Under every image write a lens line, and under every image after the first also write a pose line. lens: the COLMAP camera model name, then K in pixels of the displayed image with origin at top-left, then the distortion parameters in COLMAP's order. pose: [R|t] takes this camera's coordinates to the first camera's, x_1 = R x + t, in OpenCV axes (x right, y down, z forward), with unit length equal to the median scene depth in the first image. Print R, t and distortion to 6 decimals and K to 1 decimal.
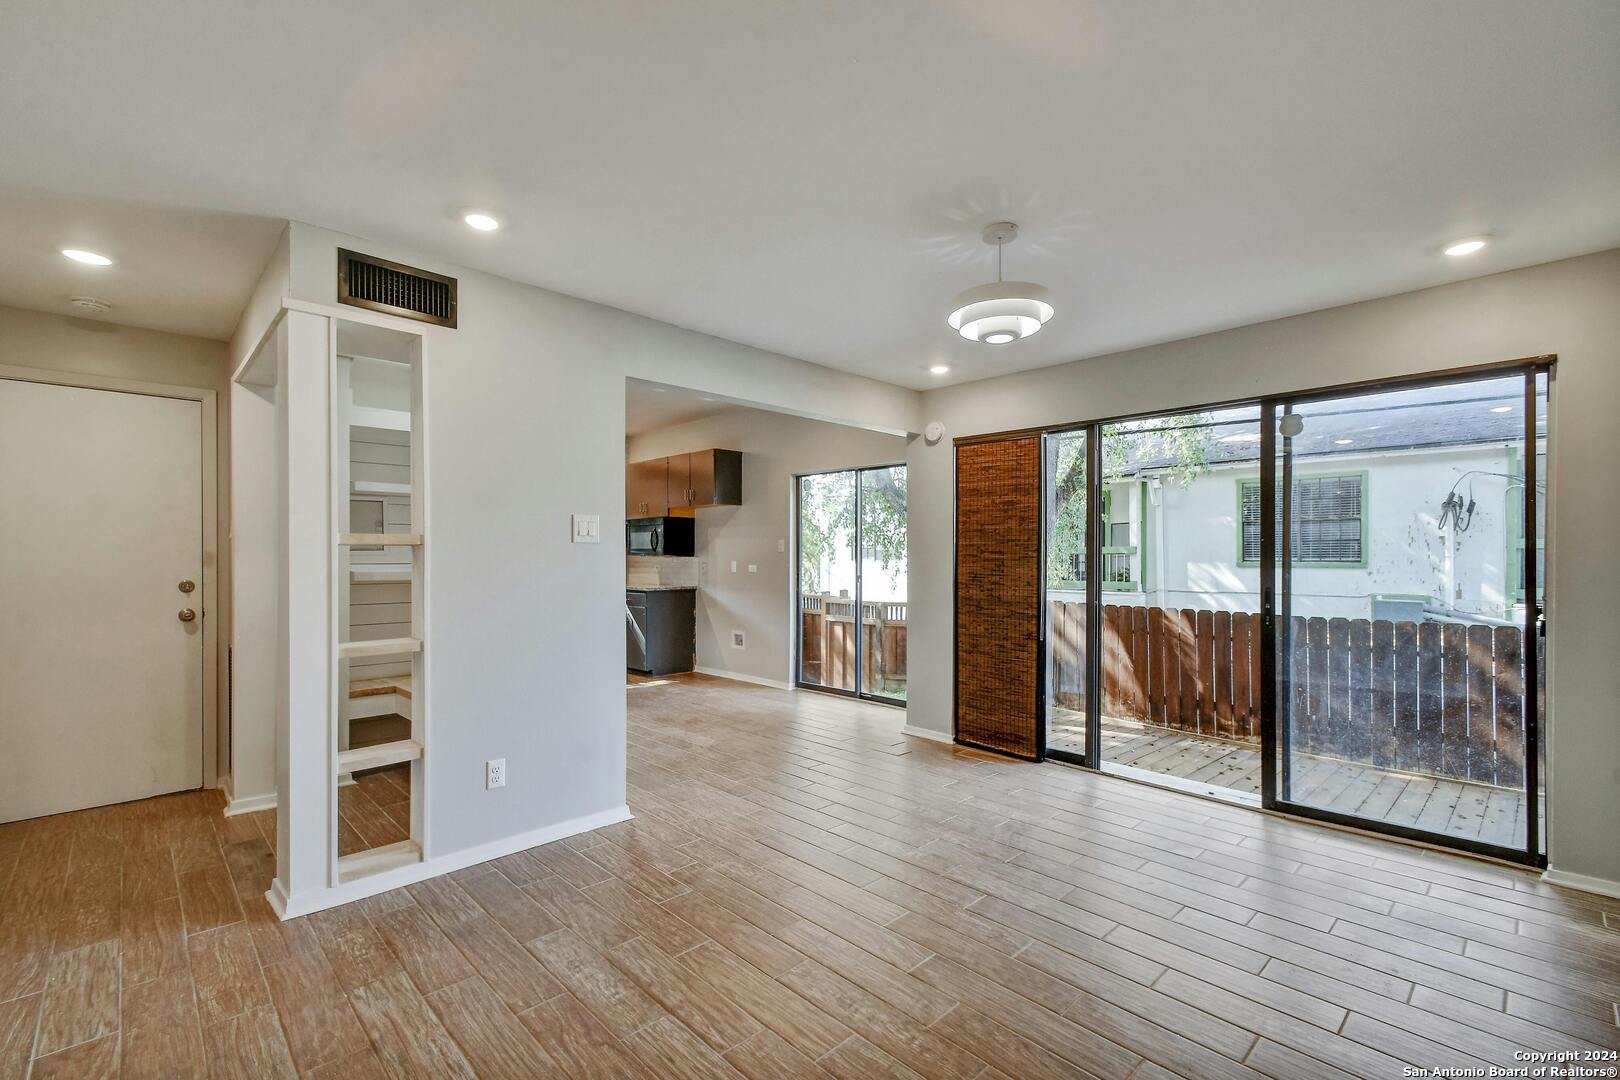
lens RADIAL K [[716.4, 0, 803.9], [0, 716.4, 561.1], [0, 0, 1]] dist [0.016126, -0.003486]
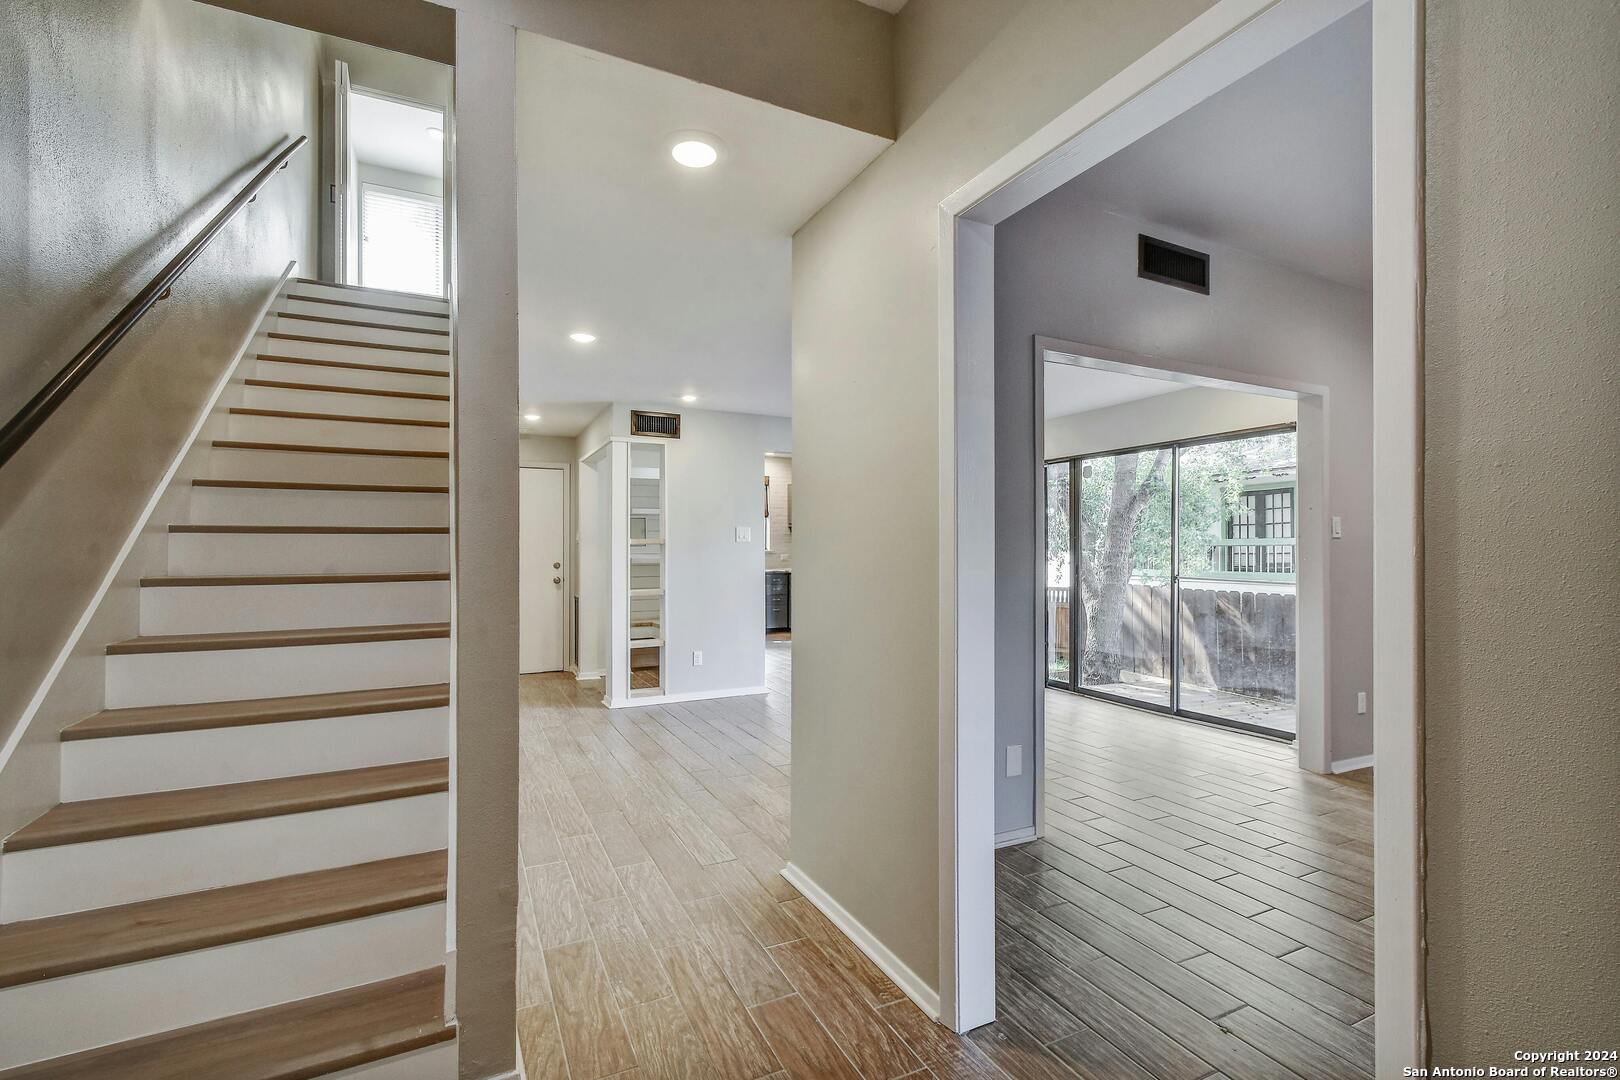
lens RADIAL K [[716.4, 0, 812.0], [0, 716.4, 539.9], [0, 0, 1]] dist [0.016126, -0.003486]
pose [[0.958863, -0.007150, -0.283779, 0.439695], [0.001694, 0.999809, -0.019464, 0.006195], [0.283864, 0.018182, 0.958692, -0.818151]]
